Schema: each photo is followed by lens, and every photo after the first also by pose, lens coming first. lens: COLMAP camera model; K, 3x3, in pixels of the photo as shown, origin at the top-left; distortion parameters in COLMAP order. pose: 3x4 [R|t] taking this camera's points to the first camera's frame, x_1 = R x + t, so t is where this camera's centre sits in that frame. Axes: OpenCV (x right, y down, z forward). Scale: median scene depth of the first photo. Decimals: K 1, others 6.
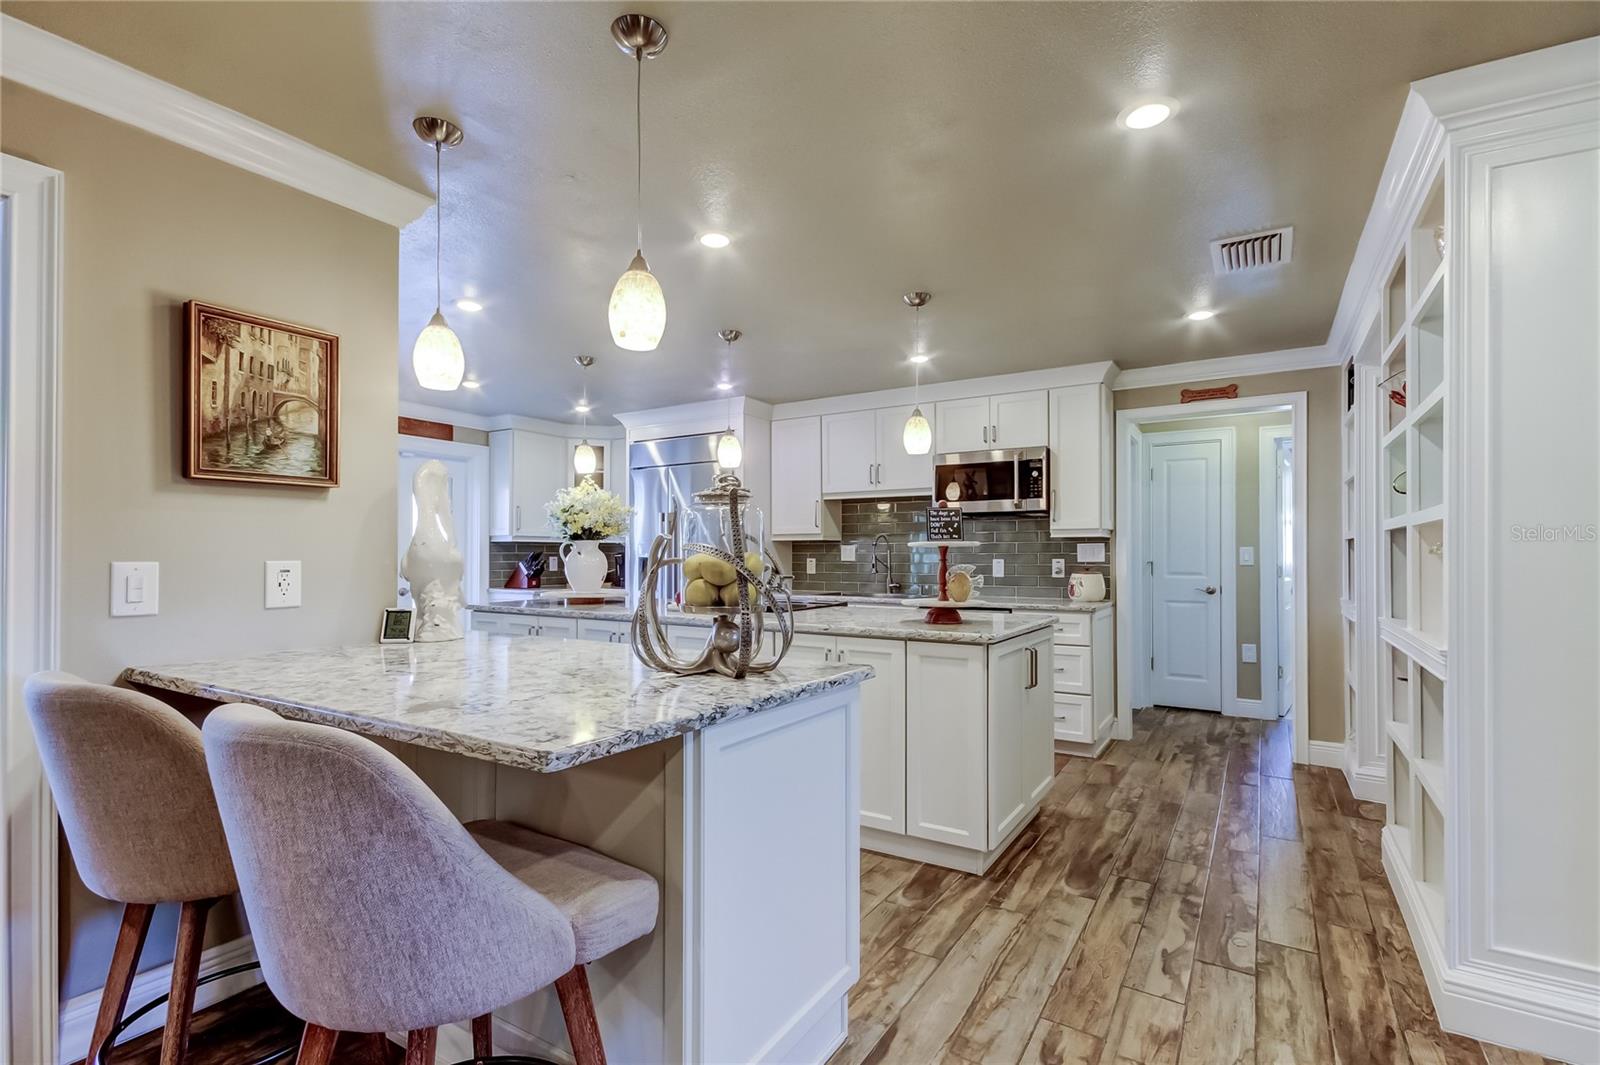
lens RADIAL K [[747.4, 0, 809.3], [0, 747.4, 562.2], [0, 0, 1]] dist [0.018154, 0.000031]
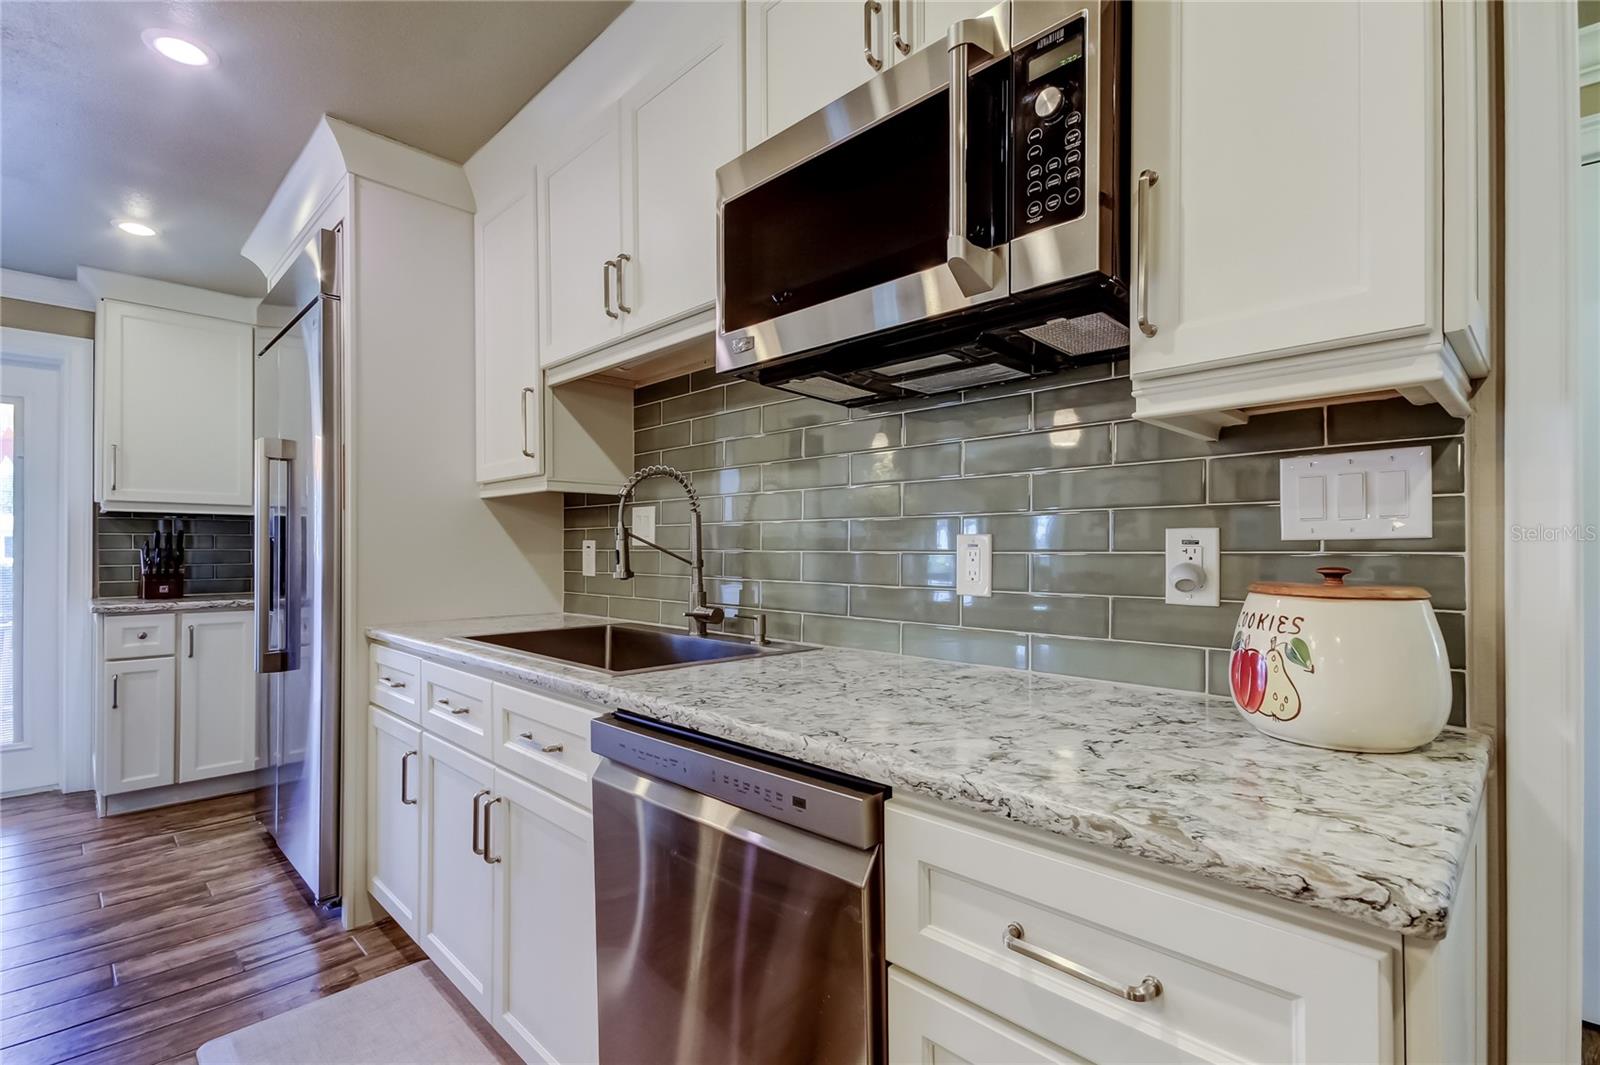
lens RADIAL K [[747.4, 0, 804.5], [0, 747.4, 558.8], [0, 0, 1]] dist [0.018154, 0.000031]
pose [[0.972510, 0.001874, -0.232853, 0.279419], [-0.001635, 0.999998, 0.001218, 0.005627], [0.232855, -0.000803, 0.972511, 0.769570]]
